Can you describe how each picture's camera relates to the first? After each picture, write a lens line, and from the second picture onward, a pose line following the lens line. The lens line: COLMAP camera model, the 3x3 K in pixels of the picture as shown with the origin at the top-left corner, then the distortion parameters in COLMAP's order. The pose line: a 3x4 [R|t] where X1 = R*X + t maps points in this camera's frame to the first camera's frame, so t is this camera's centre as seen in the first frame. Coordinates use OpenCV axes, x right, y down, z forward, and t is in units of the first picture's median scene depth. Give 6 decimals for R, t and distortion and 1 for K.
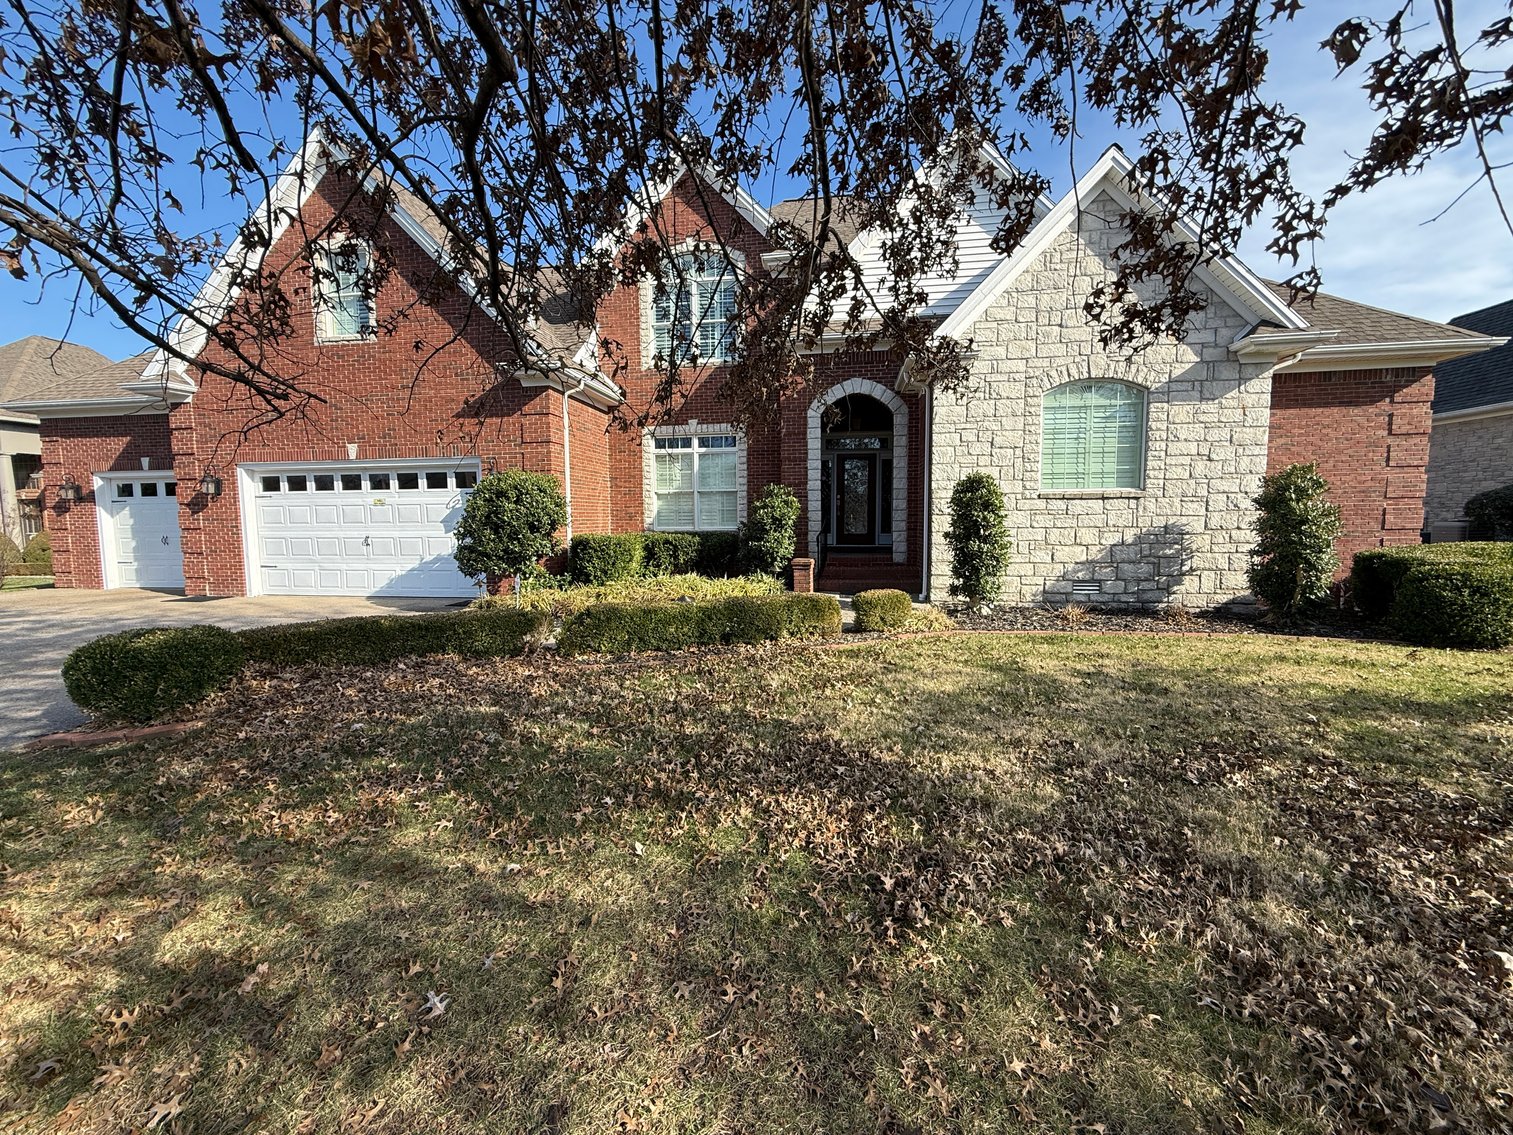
lens RADIAL K [[603.2, 0, 757.0], [0, 603.2, 571.8], [0, 0, 1]] dist [-0.000579, -0.000017]
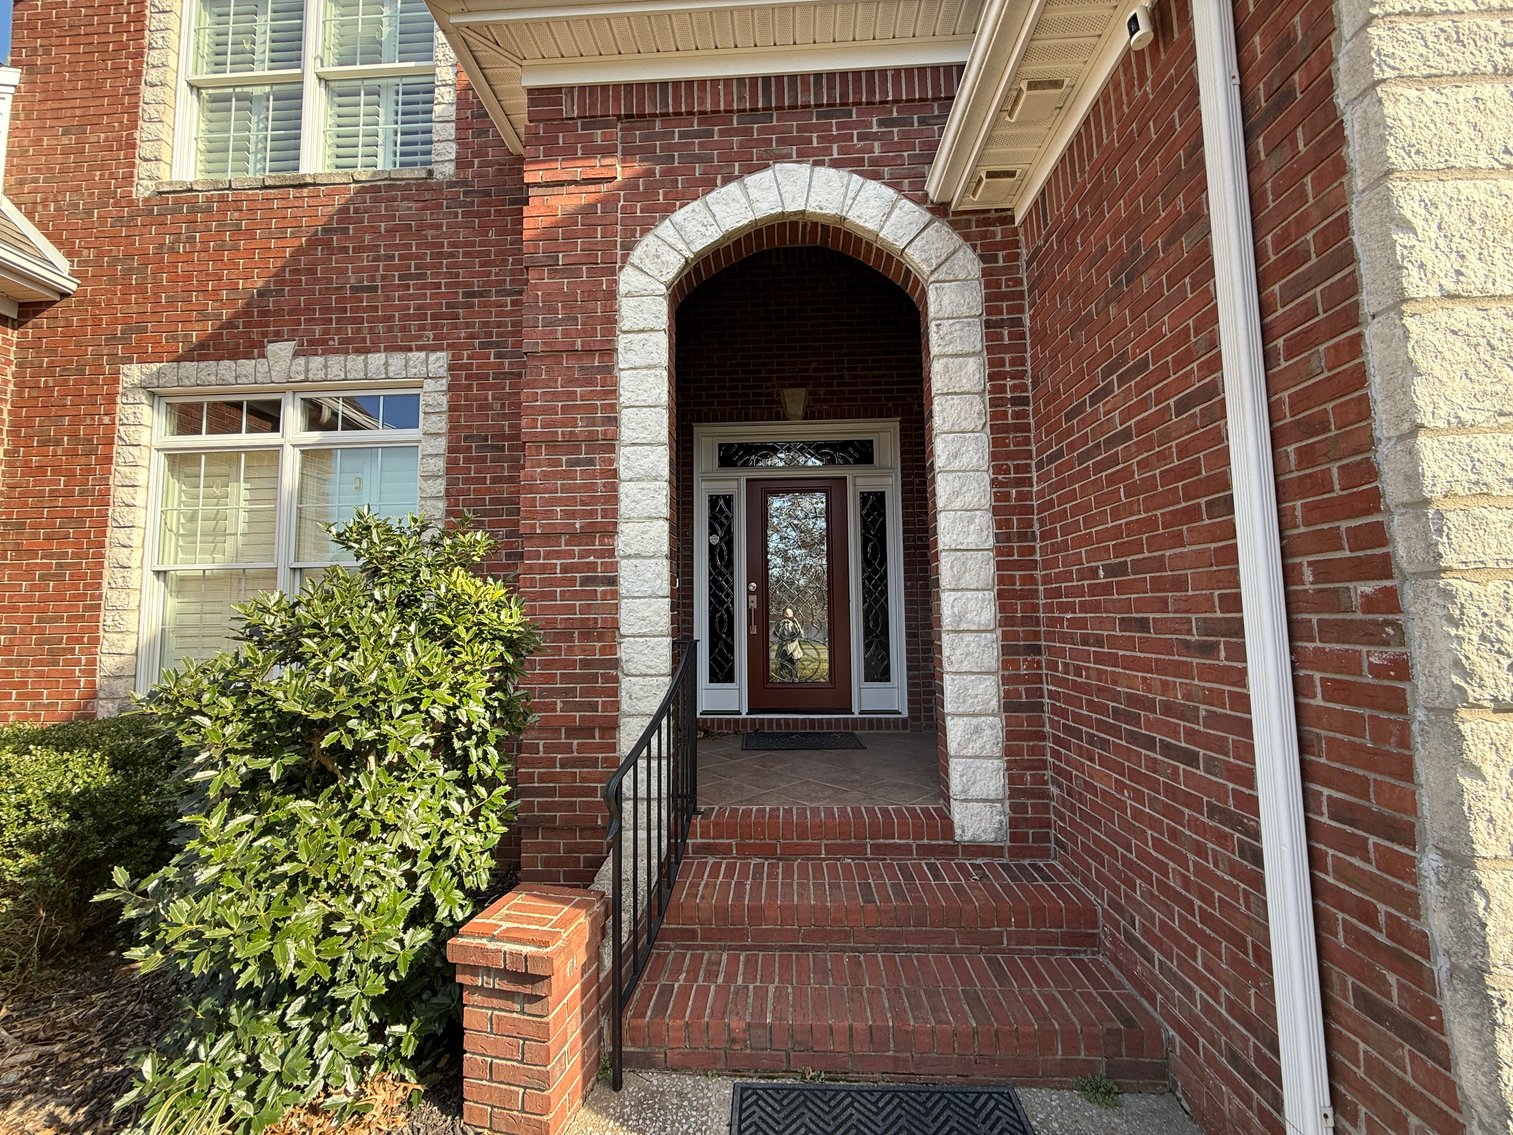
lens RADIAL K [[603.2, 0, 754.8], [0, 603.2, 565.4], [0, 0, 1]] dist [-0.000579, -0.000017]
pose [[0.993494, 0.004139, 0.113814, 0.103604], [0.015177, 0.985614, -0.168327, -0.079113], [-0.112873, 0.168959, 0.979139, 0.674367]]
